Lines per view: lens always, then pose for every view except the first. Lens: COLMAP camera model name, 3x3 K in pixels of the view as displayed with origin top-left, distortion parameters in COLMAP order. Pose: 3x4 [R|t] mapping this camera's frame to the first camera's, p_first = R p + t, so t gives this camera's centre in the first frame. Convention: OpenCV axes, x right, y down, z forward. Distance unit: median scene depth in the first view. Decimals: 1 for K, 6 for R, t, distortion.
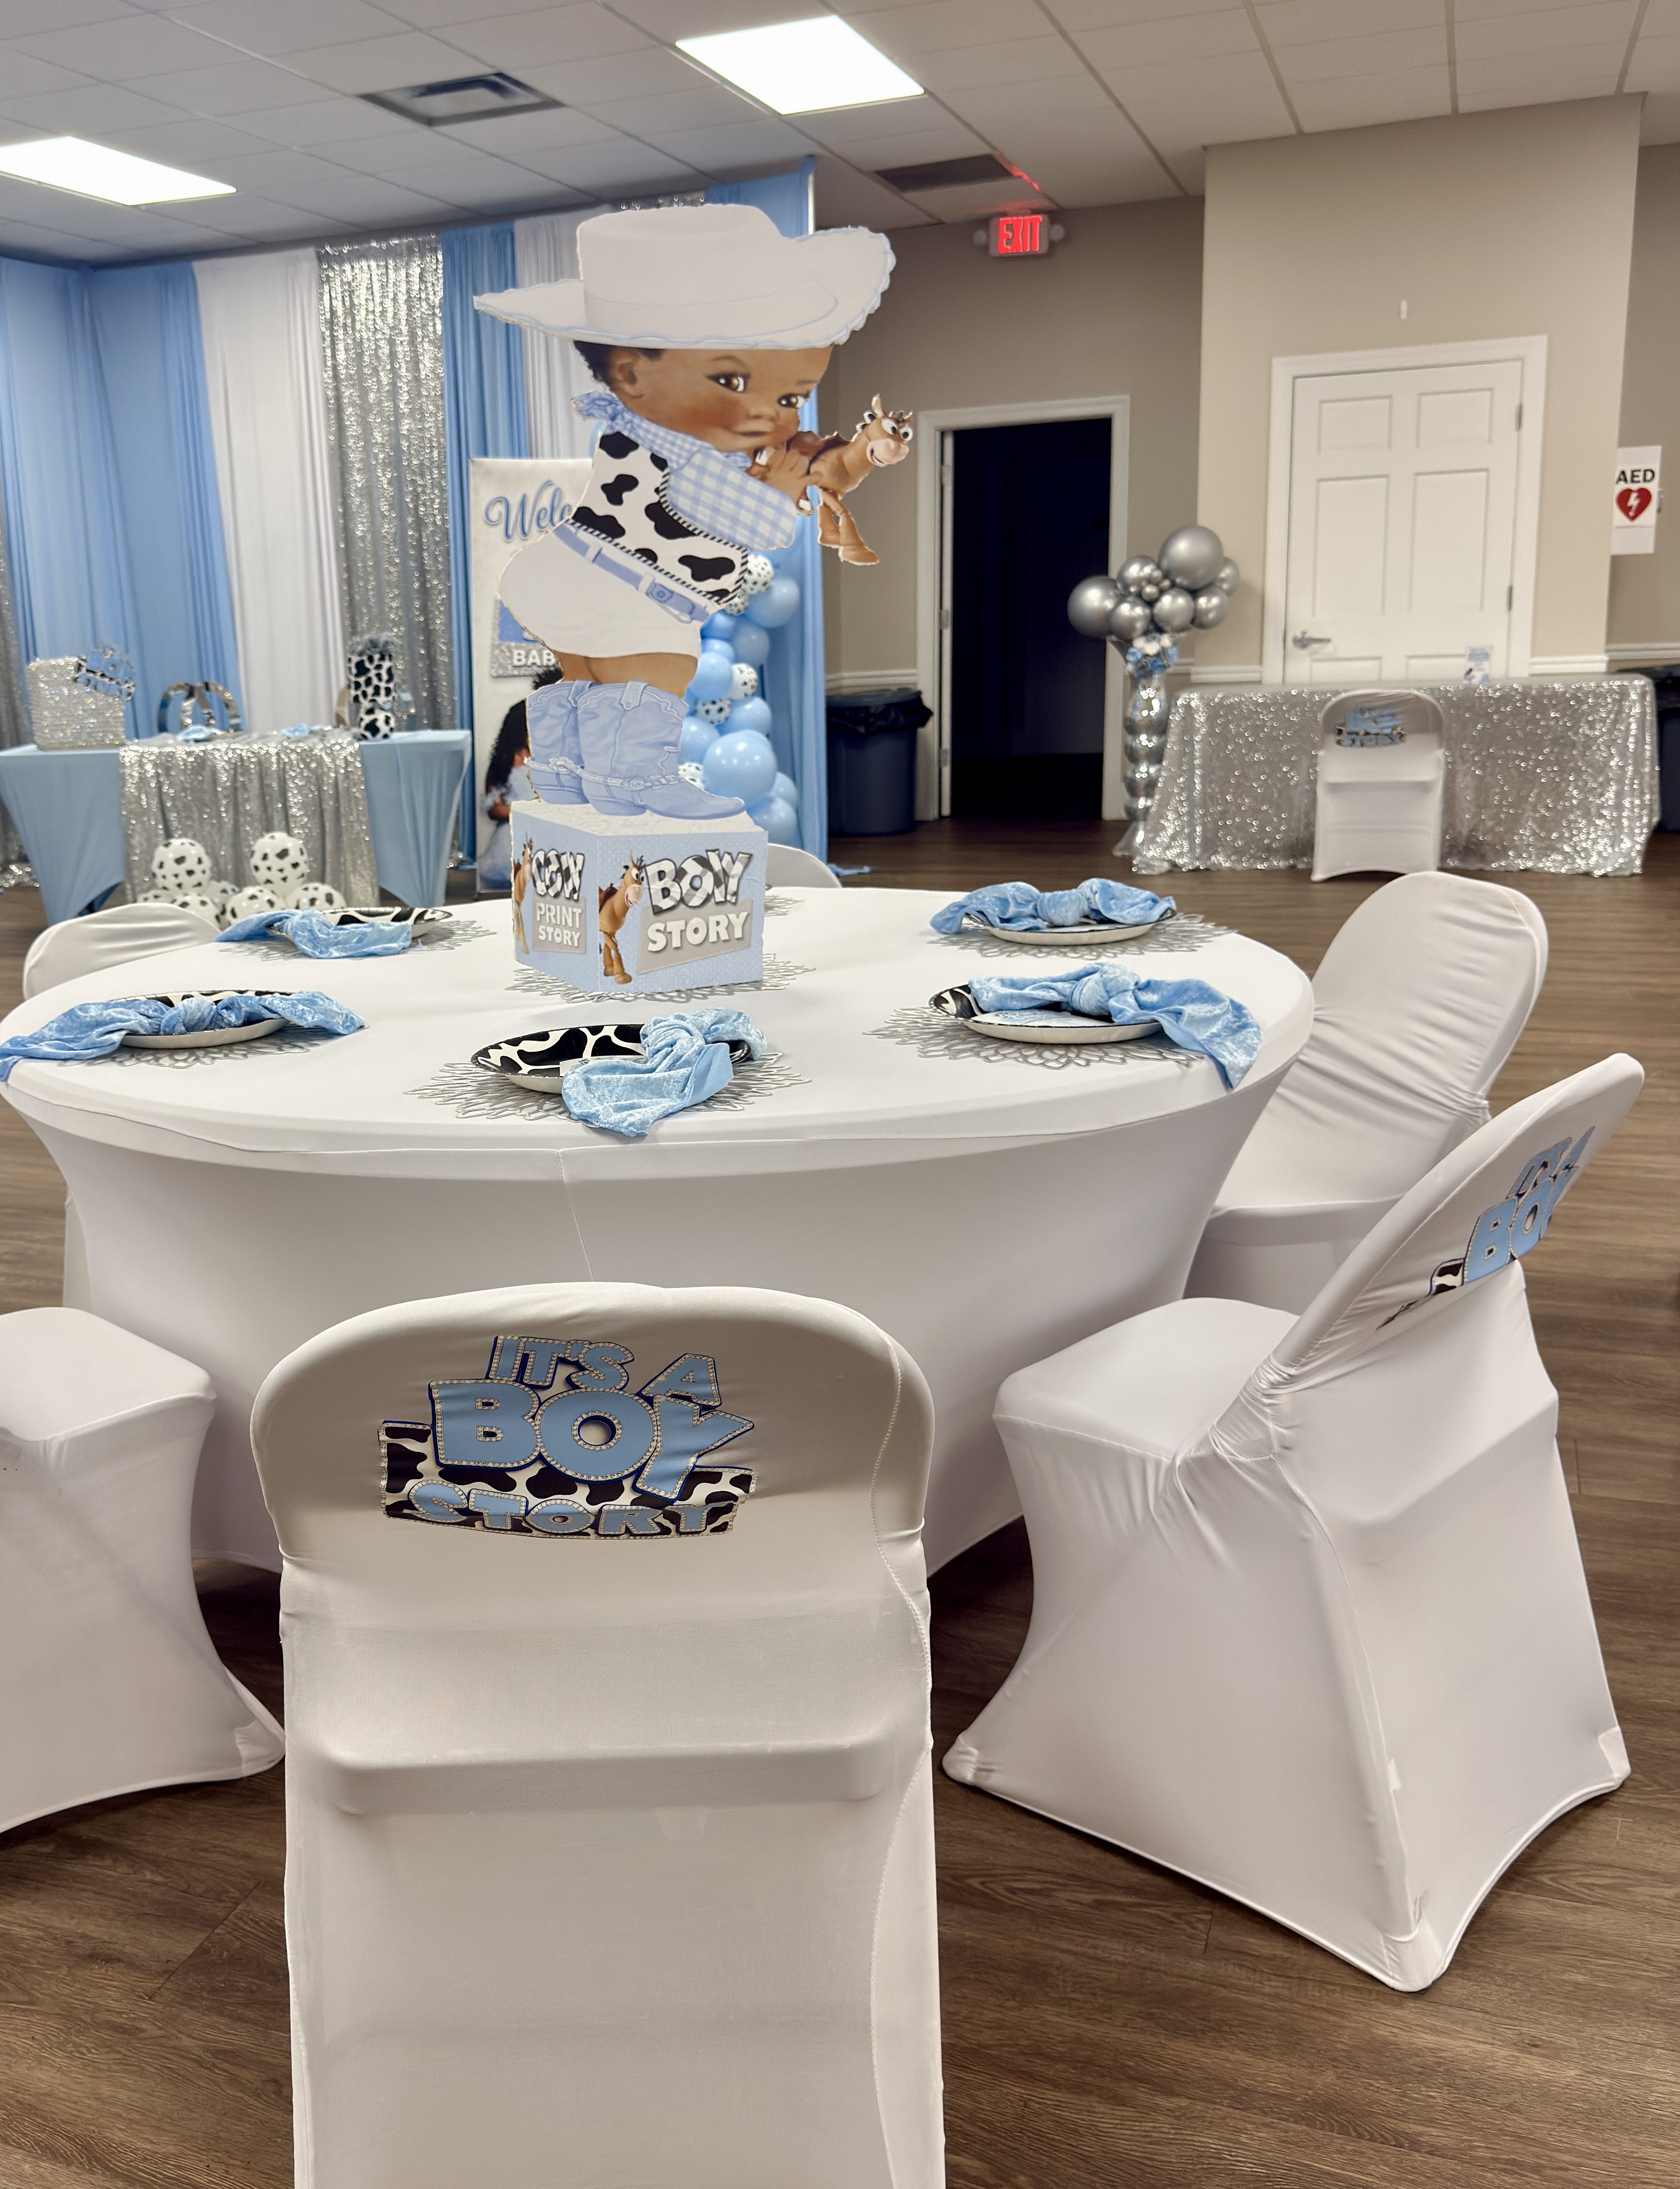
lens RADIAL K [[2095.5, 0, 644.3], [0, 2095.5, 1084.8], [0, 0, 1]] dist [0.138737, -0.219366]
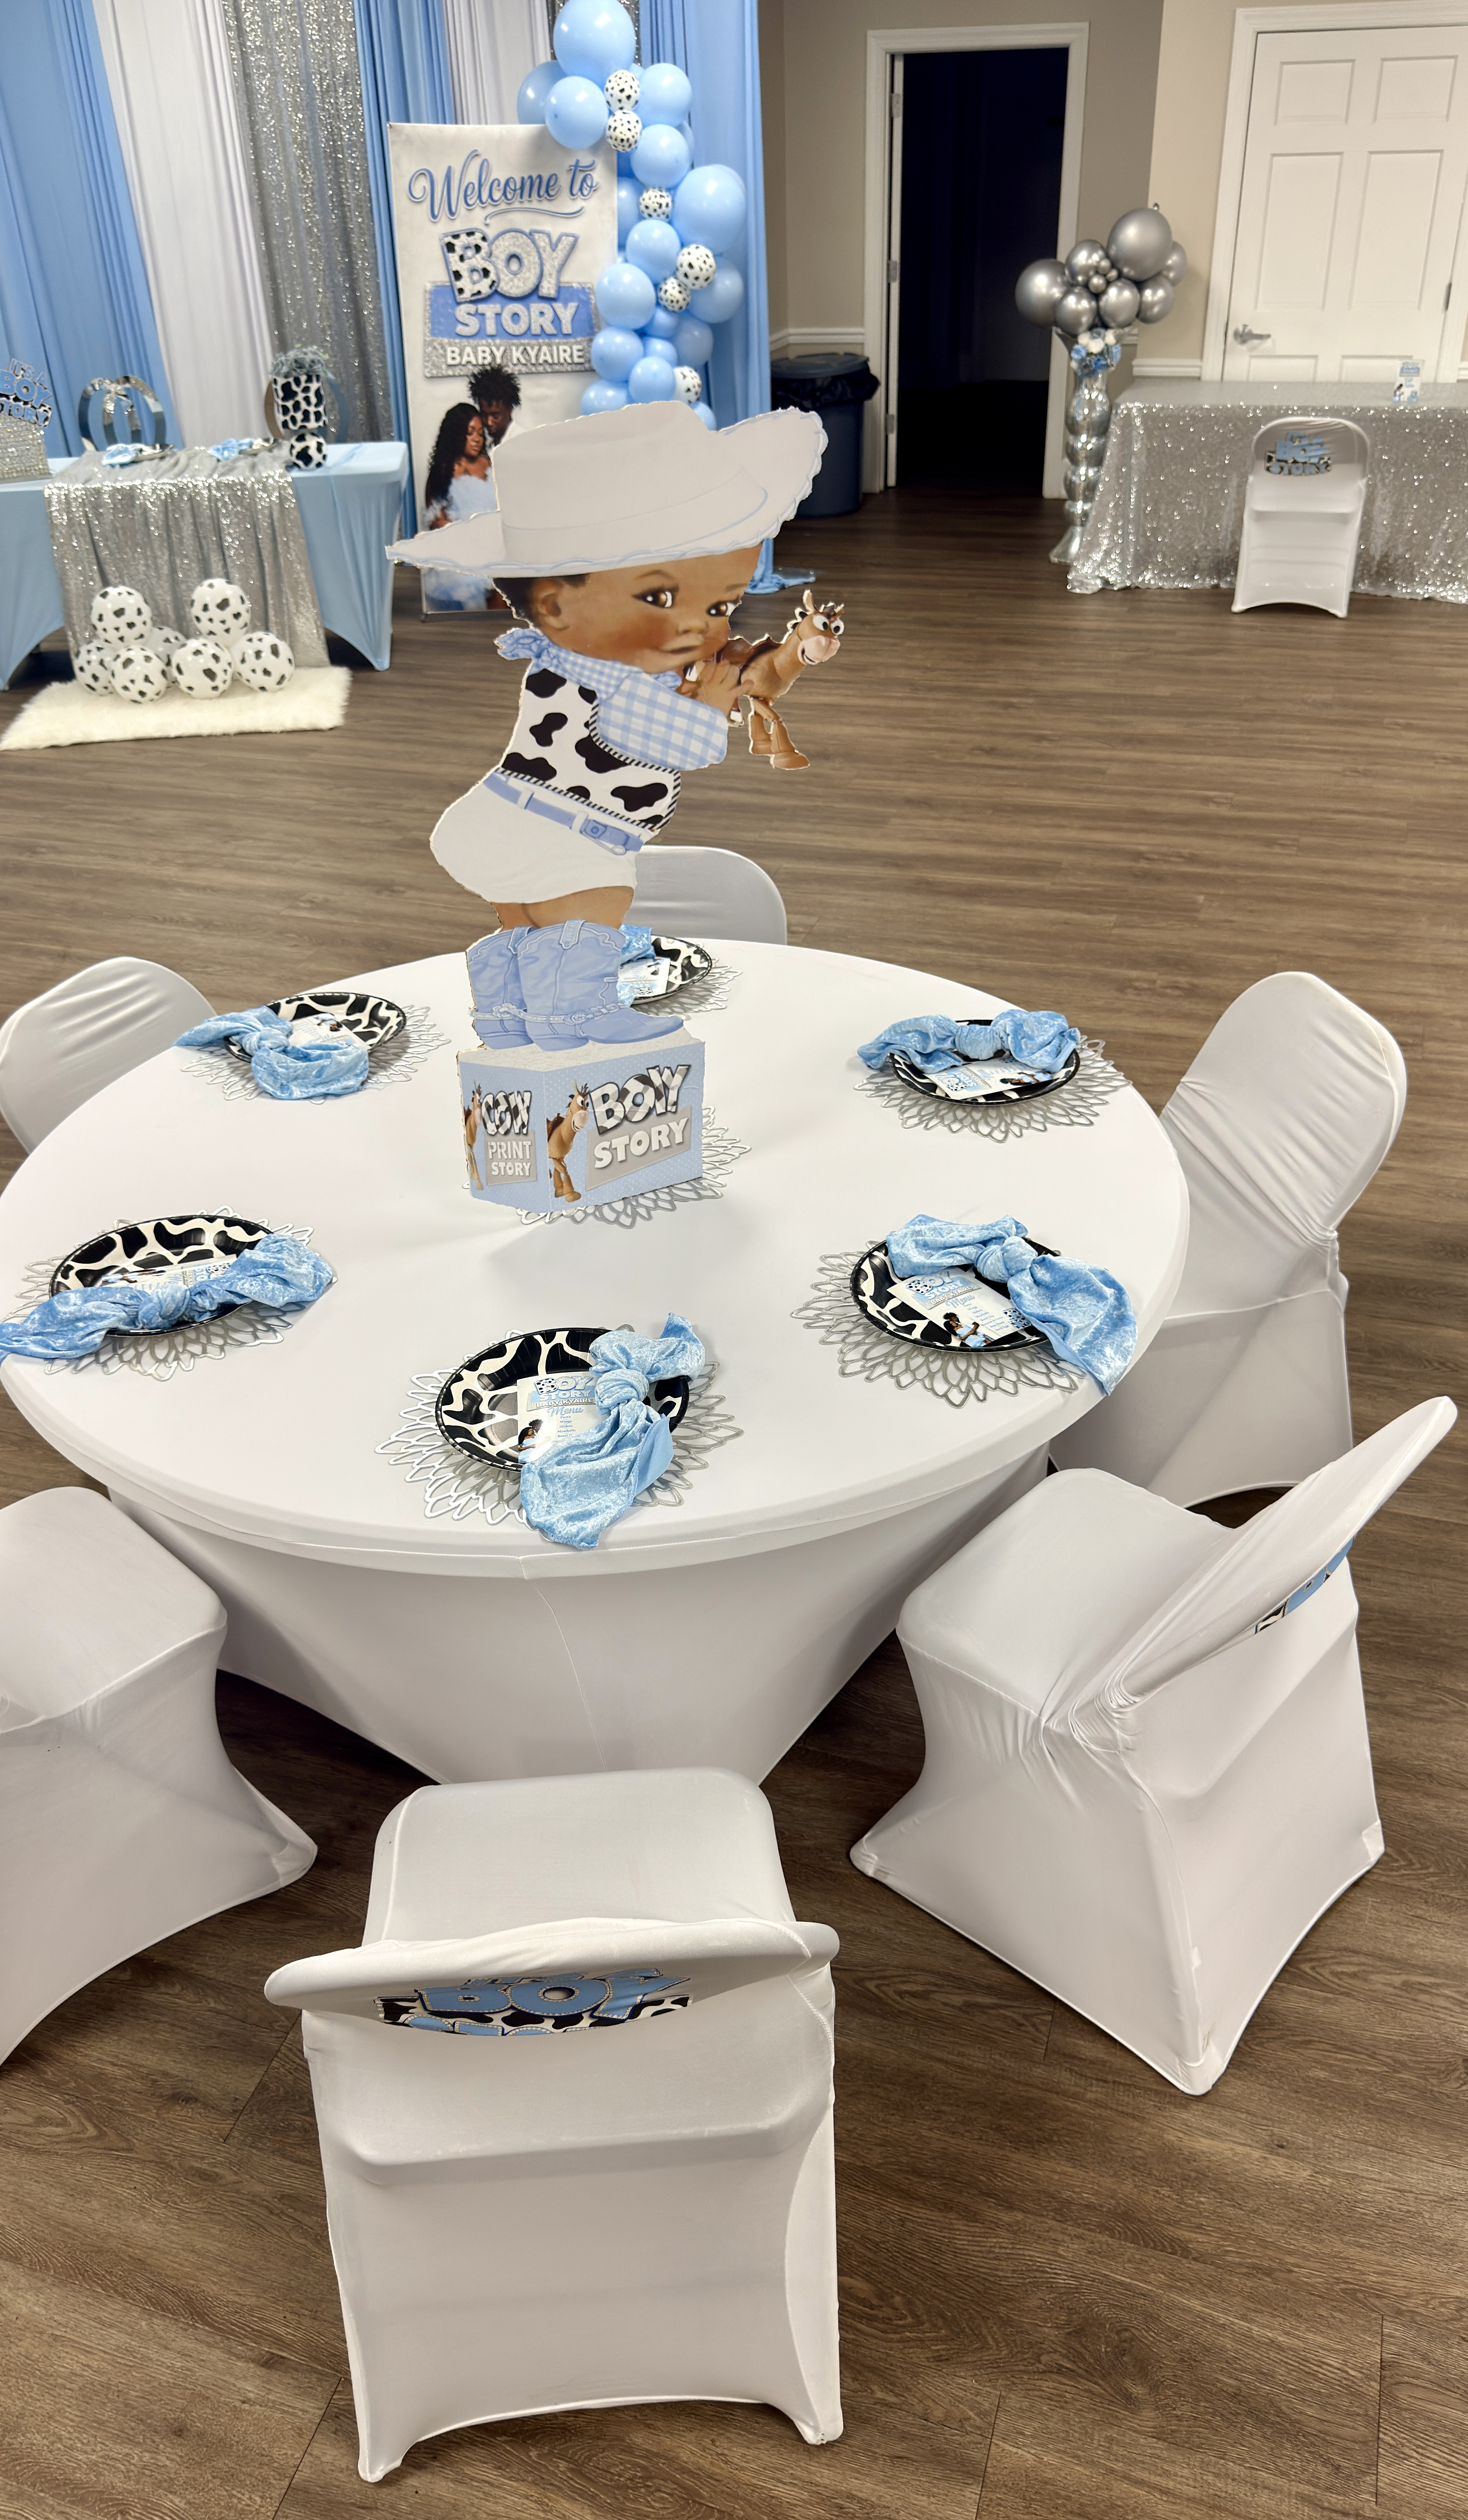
lens RADIAL K [[1874.8, 0, 772.6], [0, 1874.8, 1329.8], [0, 0, 1]] dist [0.159698, -0.307280]
pose [[0.996421, -0.029792, 0.079101, 0.013510], [0.000410, 0.937521, 0.347927, -0.316801], [-0.084524, -0.346650, 0.934179, 0.059991]]
